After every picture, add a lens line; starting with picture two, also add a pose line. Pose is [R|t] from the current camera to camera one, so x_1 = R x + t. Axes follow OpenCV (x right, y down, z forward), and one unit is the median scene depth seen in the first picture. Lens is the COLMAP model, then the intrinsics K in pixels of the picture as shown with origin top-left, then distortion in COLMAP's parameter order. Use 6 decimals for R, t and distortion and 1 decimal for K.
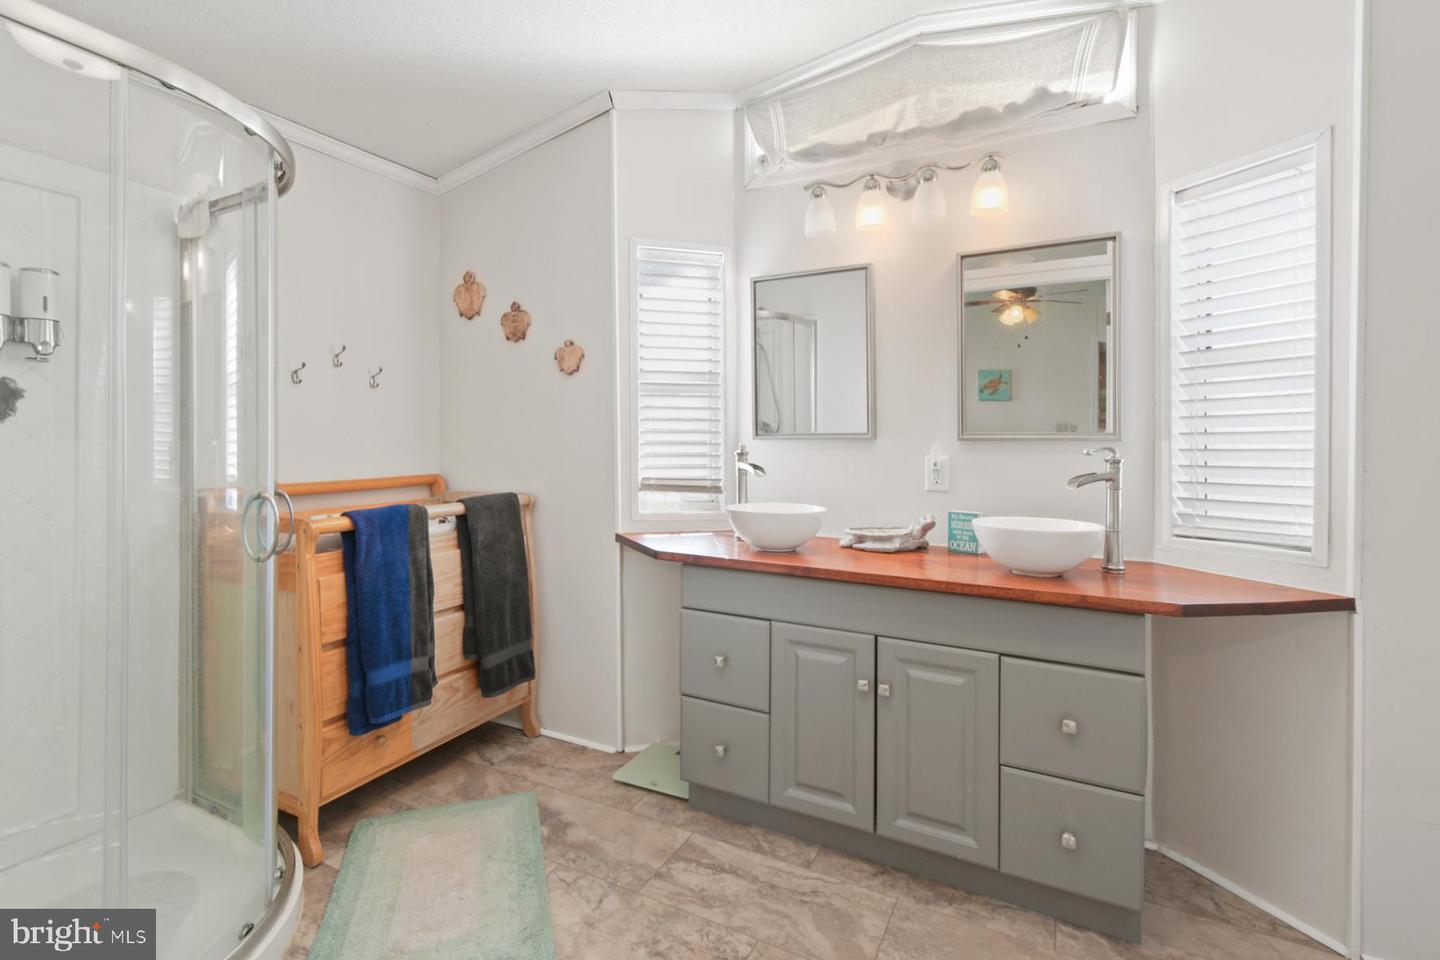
lens RADIAL K [[657.6, 0, 719.2], [0, 657.6, 461.2], [0, 0, 1]] dist [0.000397, -0.000187]
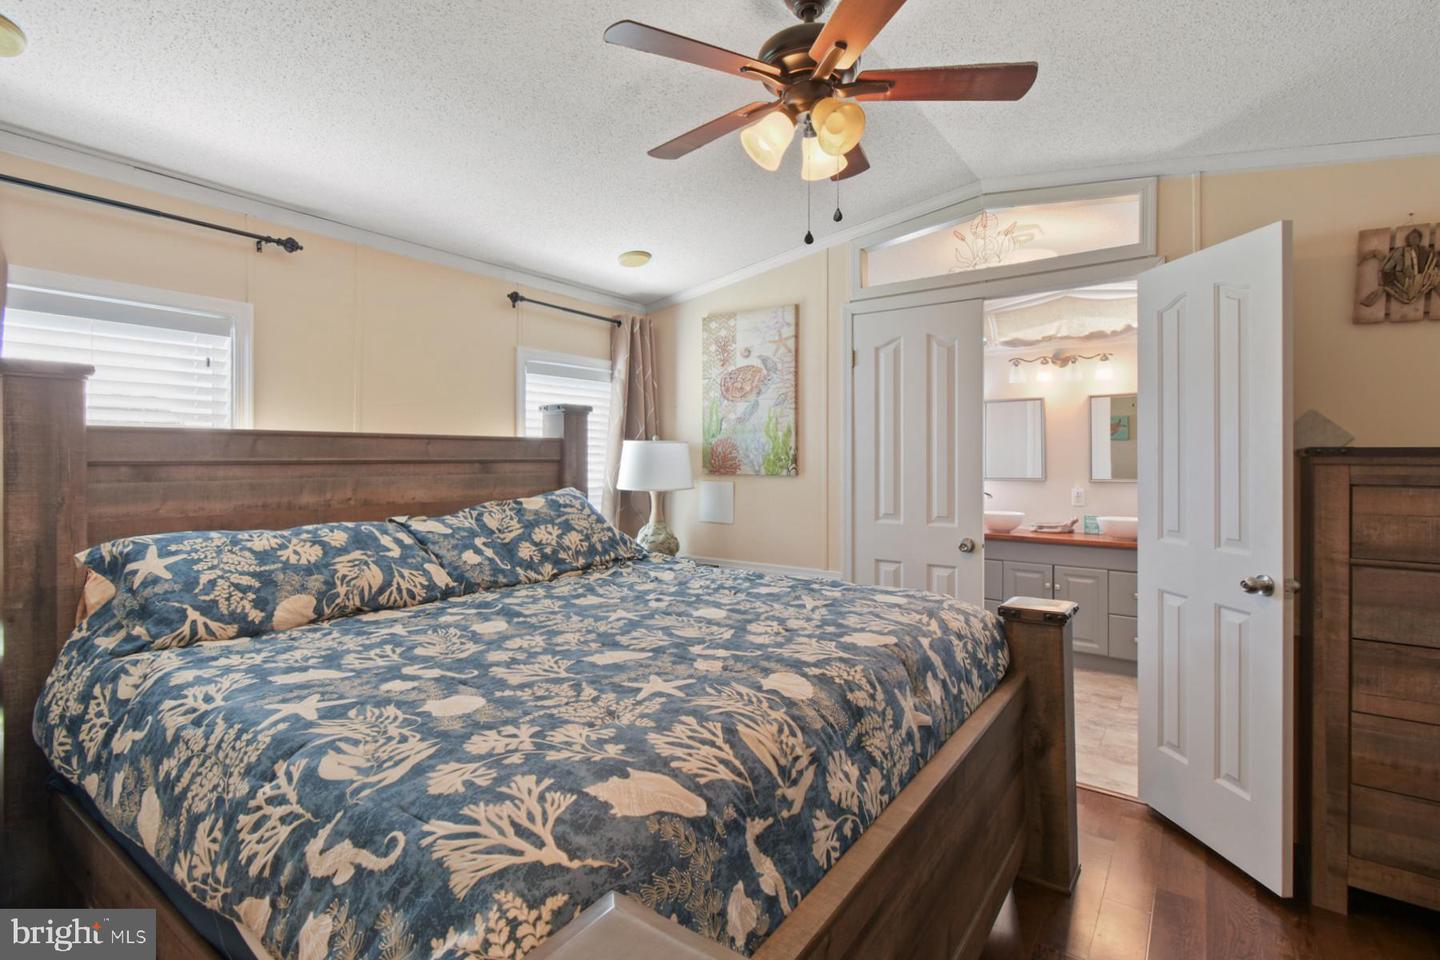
lens RADIAL K [[657.6, 0, 719.2], [0, 657.6, 461.2], [0, 0, 1]] dist [0.000397, -0.000187]
pose [[0.988257, 0.006062, -0.152678, -0.516316], [-0.010451, 0.999554, -0.027961, -0.028978], [0.152440, 0.029228, 0.987880, -1.343336]]
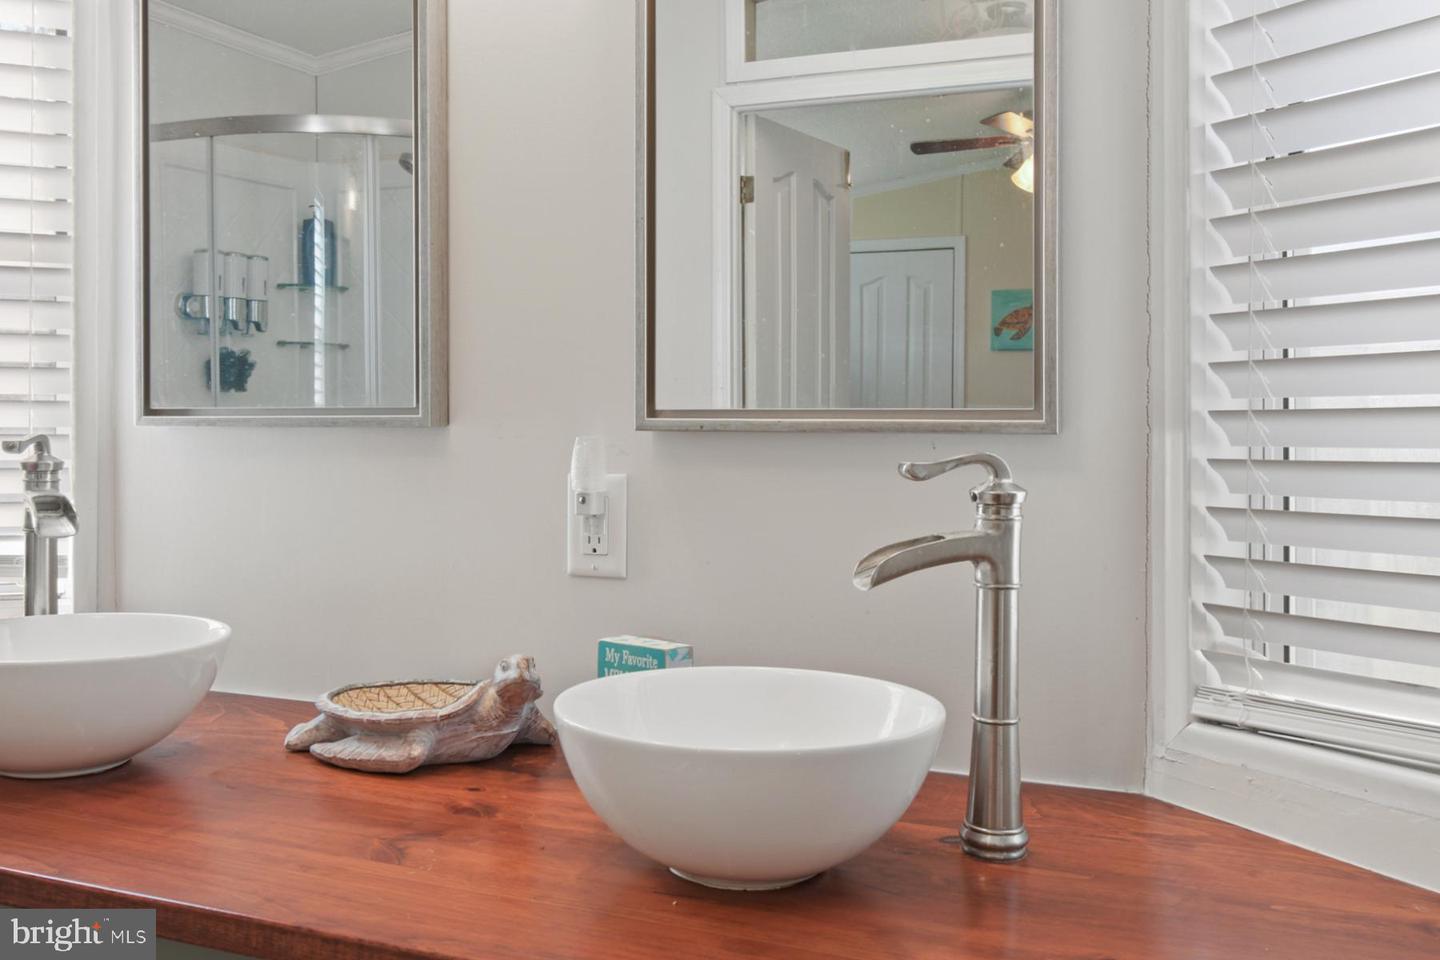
lens RADIAL K [[1225.6, 0, 720.4], [0, 1225.6, 468.9], [0, 0, 1]] dist [0.052187, 0.001508]
pose [[0.993146, -0.000380, 0.116881, 0.341098], [0.000054, 0.999996, 0.002795, -0.014029], [-0.116882, -0.002769, 0.993142, 0.366403]]
